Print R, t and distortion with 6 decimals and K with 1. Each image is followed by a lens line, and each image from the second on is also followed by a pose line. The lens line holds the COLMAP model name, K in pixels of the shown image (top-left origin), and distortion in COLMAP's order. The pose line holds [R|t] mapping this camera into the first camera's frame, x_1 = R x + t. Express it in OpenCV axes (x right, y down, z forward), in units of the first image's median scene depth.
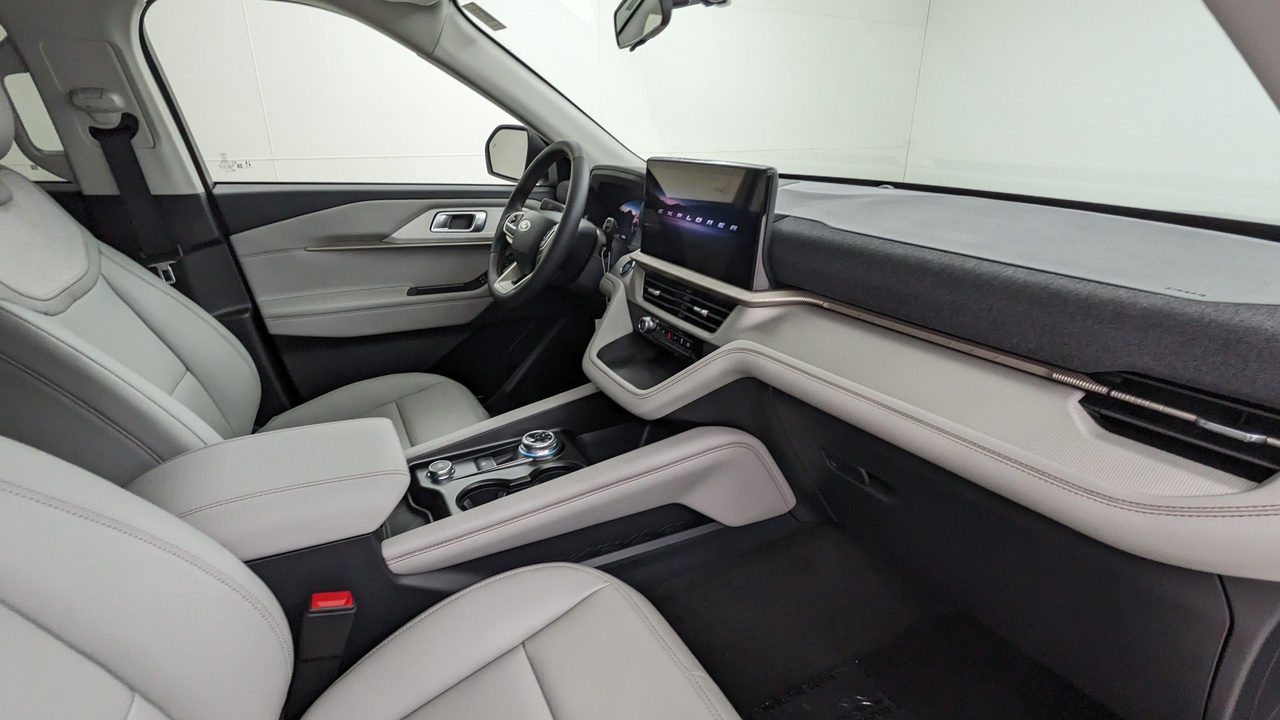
lens RADIAL K [[620.6, 0, 640.0], [0, 620.6, 360.0], [0, 0, 1]] dist [0.001635, -0.000414]
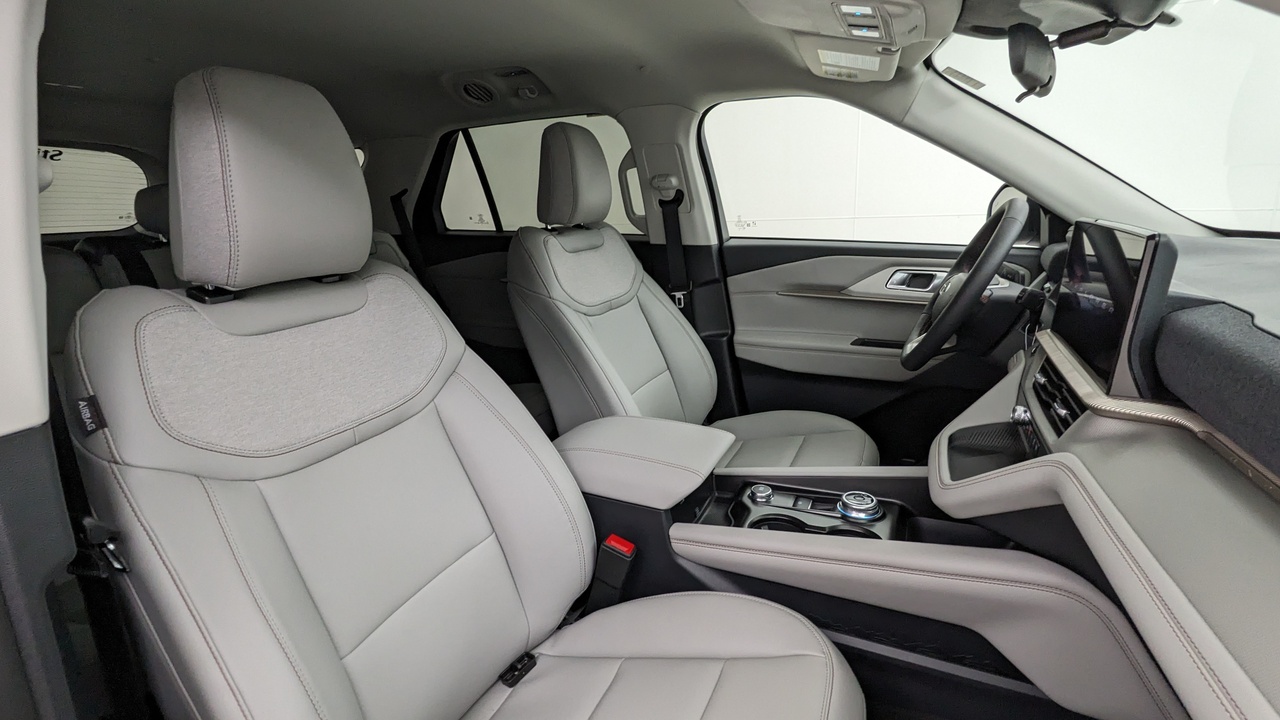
lens RADIAL K [[620.6, 0, 640.0], [0, 620.6, 360.0], [0, 0, 1]] dist [0.001635, -0.000414]
pose [[0.611957, 0.172854, -0.771771, 0.269301], [-0.238703, 0.970685, 0.028131, -0.024962], [0.754009, 0.167009, 0.635278, 0.064475]]
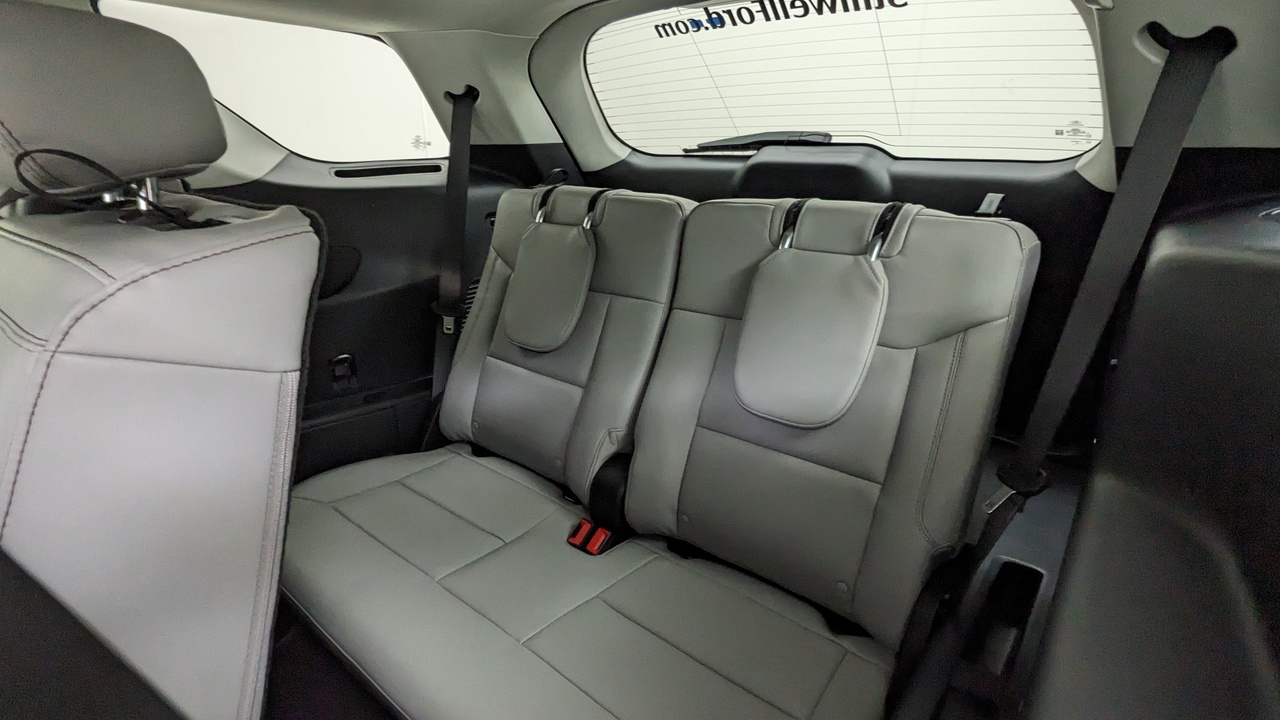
lens RADIAL K [[606.7, 0, 640.0], [0, 606.7, 360.0], [0, 0, 1]] dist [-0.002043, 0.000003]
pose [[-0.919458, 0.133026, -0.370001, -1.279283], [-0.137998, 0.771987, 0.620478, -0.199170], [0.368176, 0.621563, -0.691452, 0.529174]]
